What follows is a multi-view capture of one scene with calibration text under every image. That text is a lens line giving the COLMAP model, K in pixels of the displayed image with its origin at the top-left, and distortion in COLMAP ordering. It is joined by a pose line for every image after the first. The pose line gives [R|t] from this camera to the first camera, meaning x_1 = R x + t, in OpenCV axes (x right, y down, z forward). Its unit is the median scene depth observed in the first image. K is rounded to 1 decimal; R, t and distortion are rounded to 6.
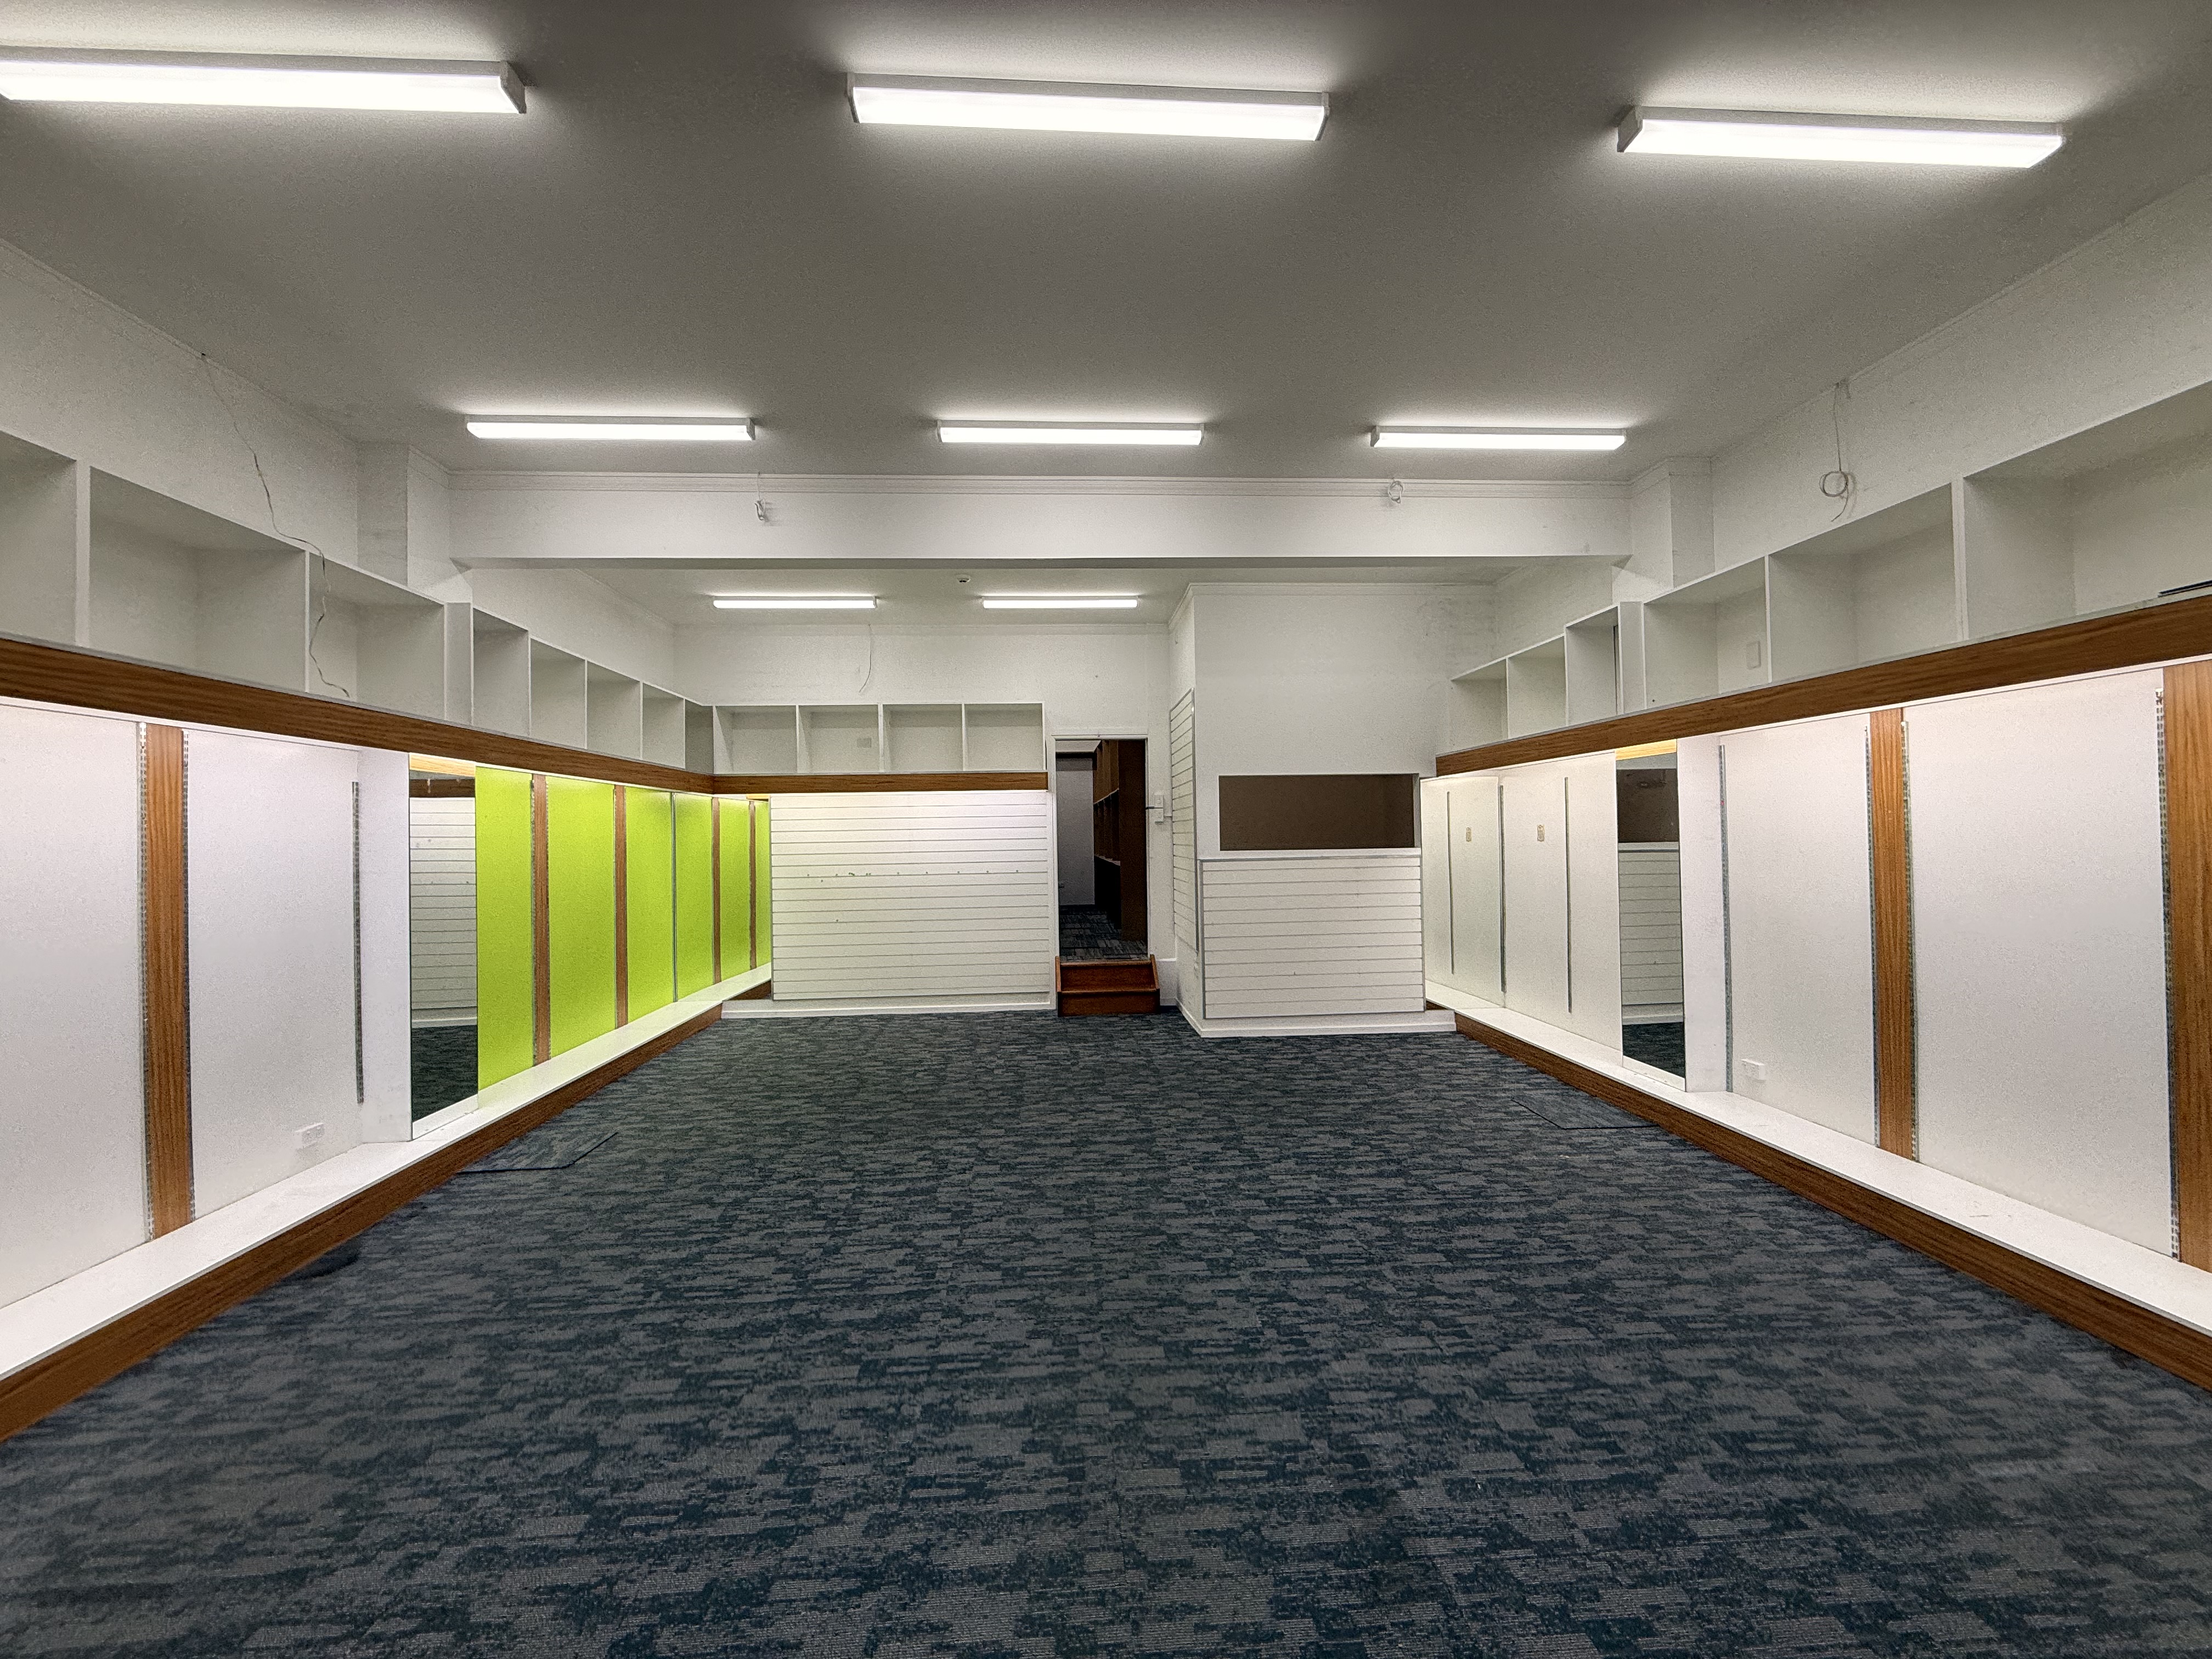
lens RADIAL K [[876.7, 0, 1100.9], [0, 876.7, 834.9], [0, 0, 1]] dist [0.001704, 0.000265]
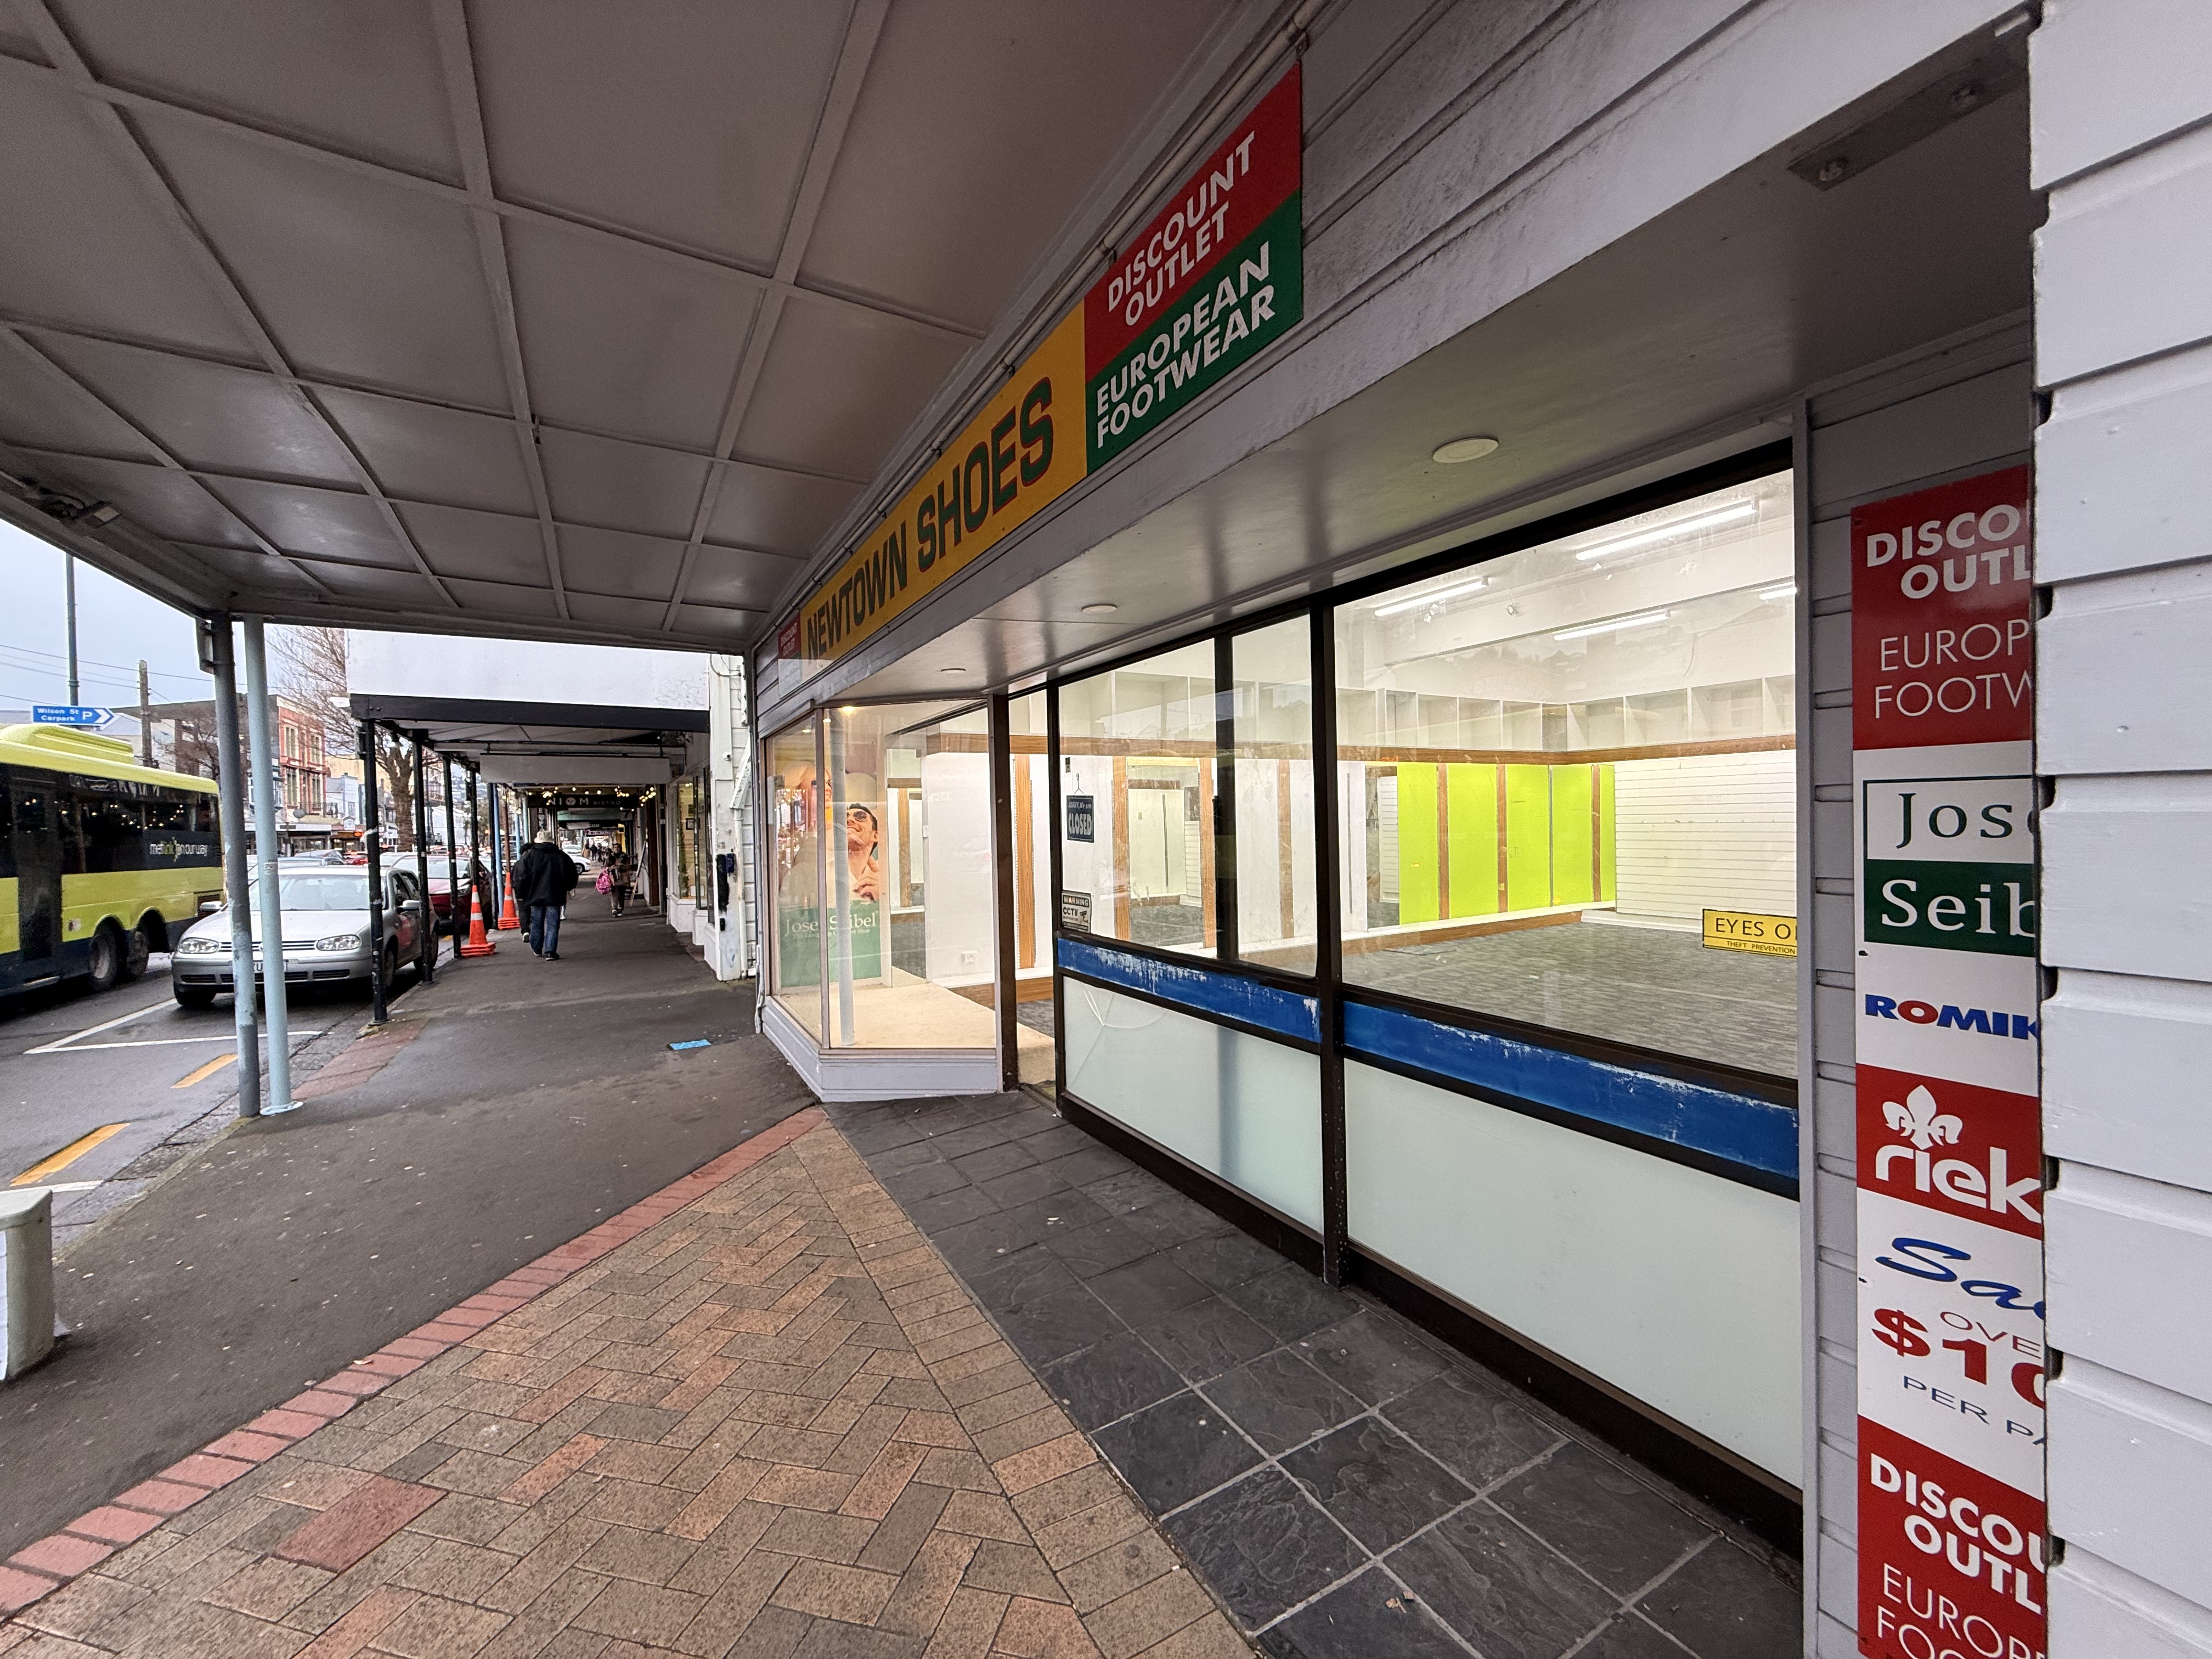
lens RADIAL K [[876.7, 0, 1122.4], [0, 876.7, 831.6], [0, 0, 1]] dist [0.001704, 0.000265]
pose [[0.453293, 0.020117, -0.891134, 0.922041], [0.018418, 0.999320, 0.031928, 0.006984], [0.891171, -0.030886, 0.452615, -0.565484]]
